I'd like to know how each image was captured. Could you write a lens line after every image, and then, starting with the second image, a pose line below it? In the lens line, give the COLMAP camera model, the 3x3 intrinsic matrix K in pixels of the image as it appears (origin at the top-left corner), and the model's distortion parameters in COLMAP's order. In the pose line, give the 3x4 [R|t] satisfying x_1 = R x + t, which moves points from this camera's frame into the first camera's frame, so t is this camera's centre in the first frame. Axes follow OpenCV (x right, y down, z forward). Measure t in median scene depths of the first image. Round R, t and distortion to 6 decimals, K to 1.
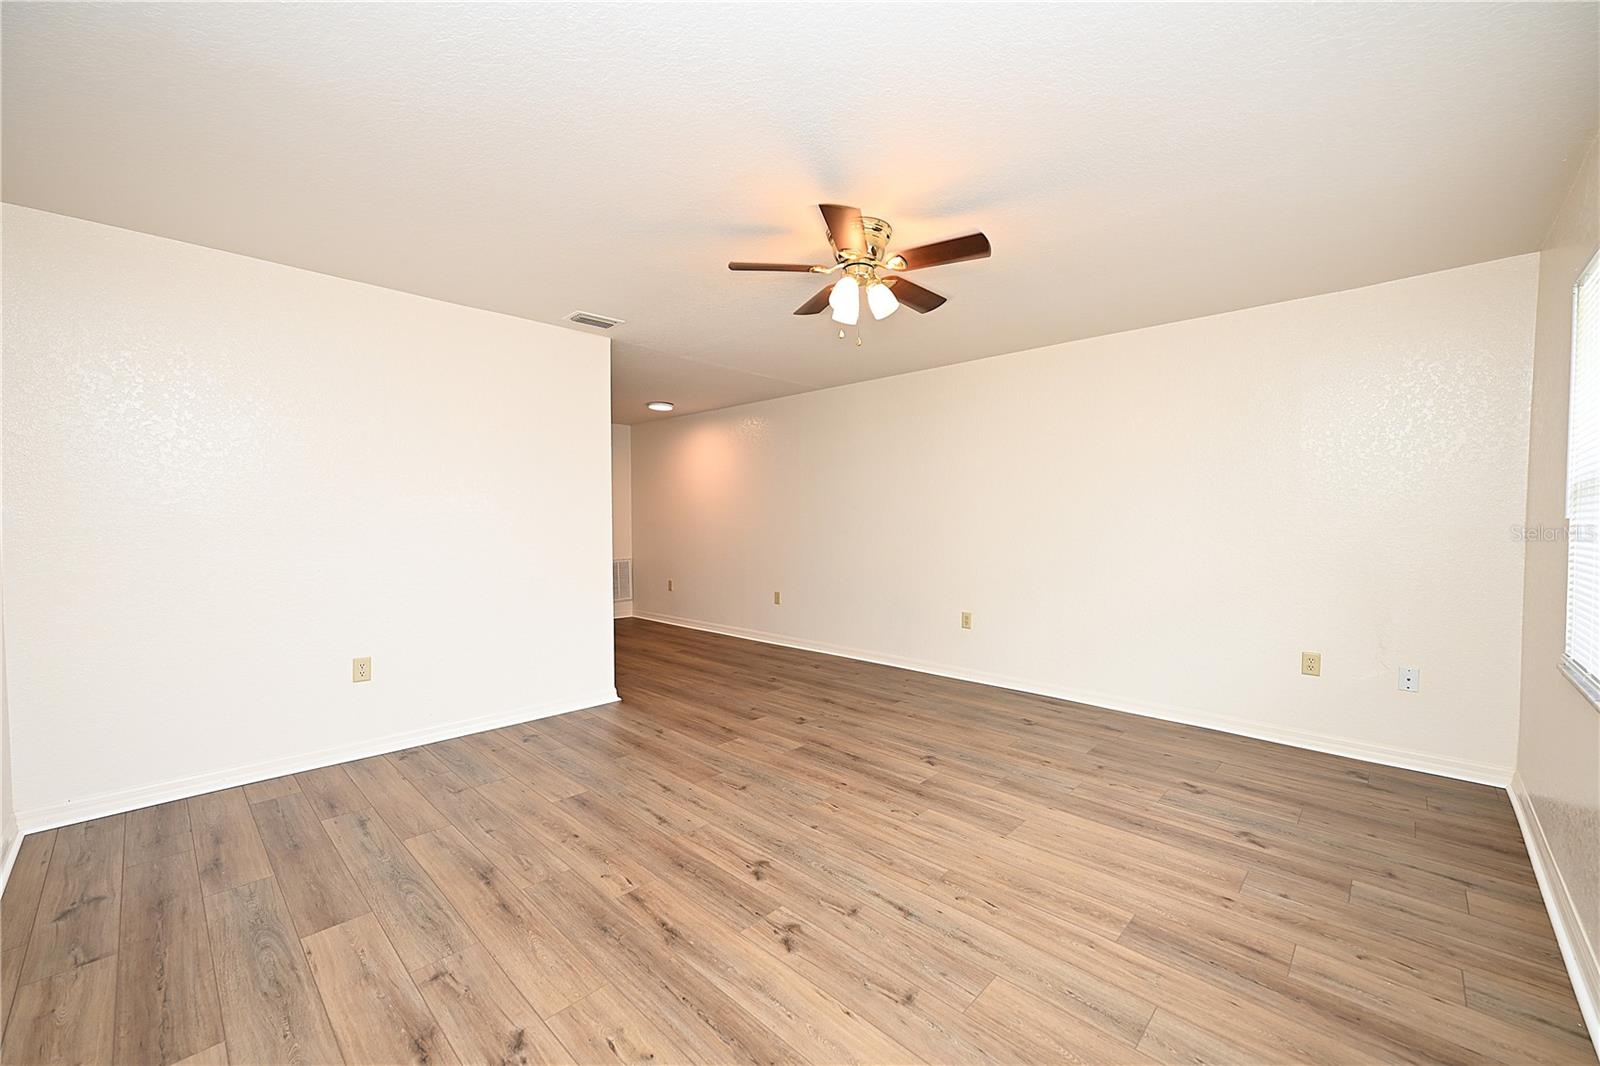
lens RADIAL K [[627.3, 0, 804.3], [0, 627.3, 523.6], [0, 0, 1]] dist [-0.001549, 0.000226]
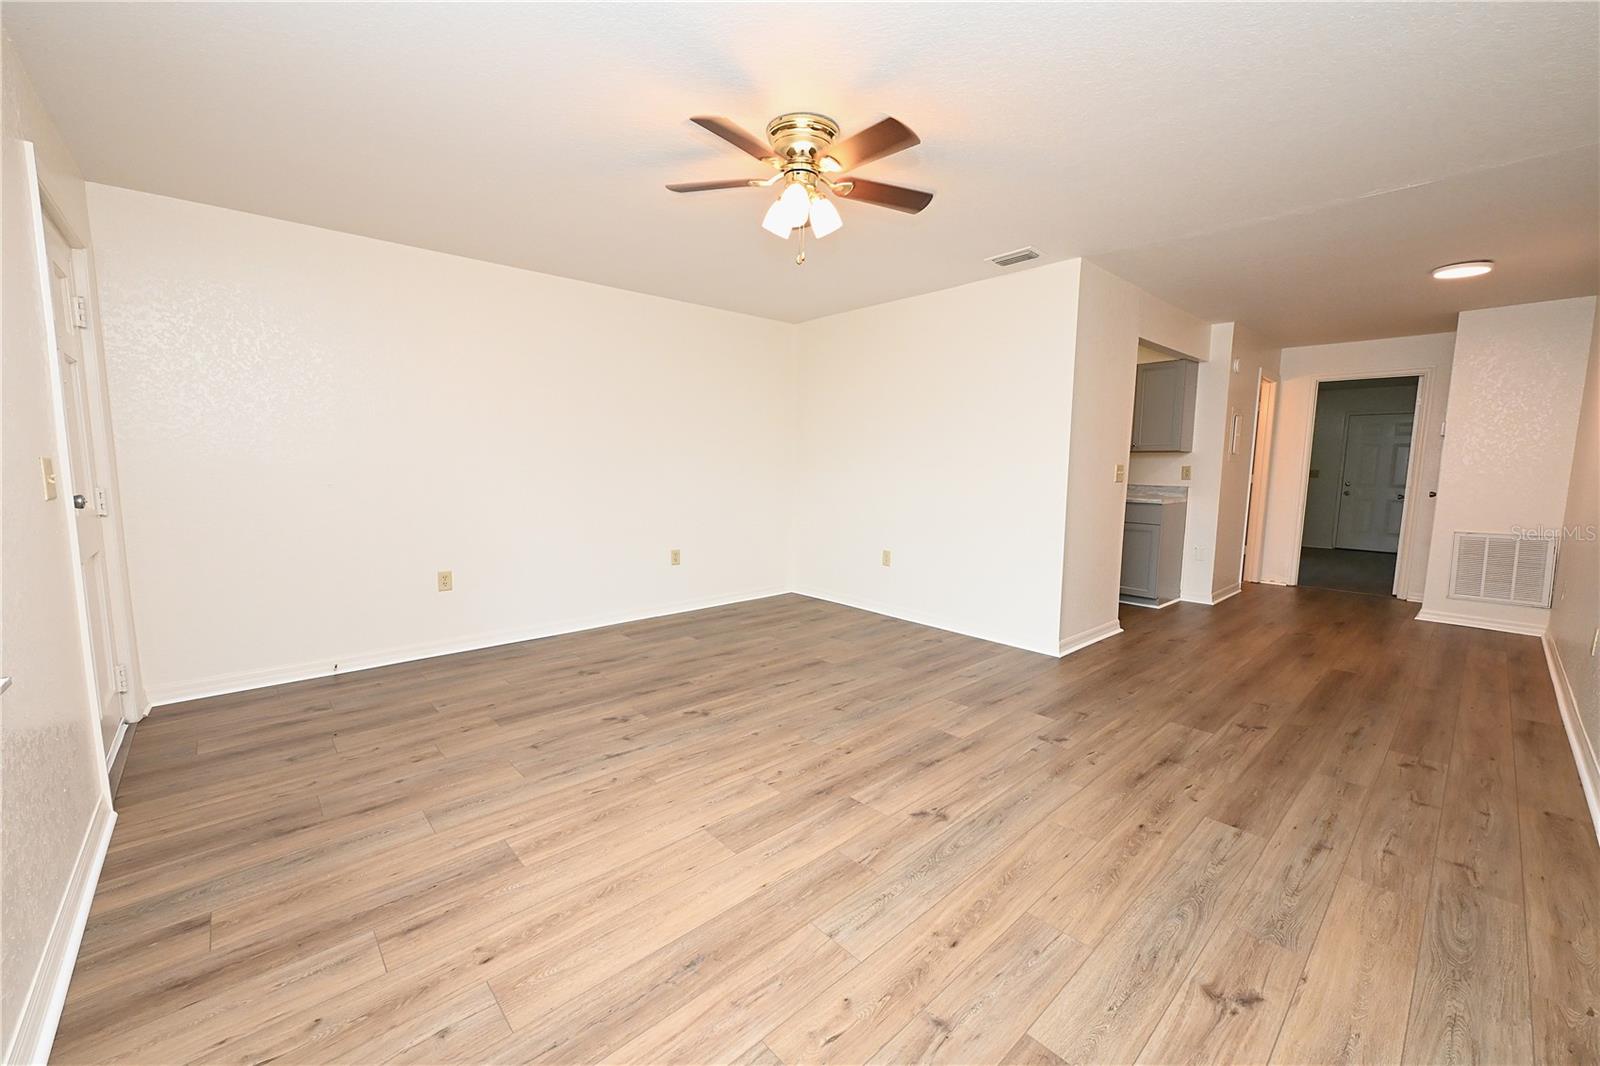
lens RADIAL K [[627.3, 0, 803.8], [0, 627.3, 531.3], [0, 0, 1]] dist [-0.001549, 0.000226]
pose [[-0.059791, 0.109829, -0.992151, 0.955360], [-0.018371, 0.993639, 0.111101, -0.003266], [0.998042, 0.024869, -0.057393, 1.002428]]
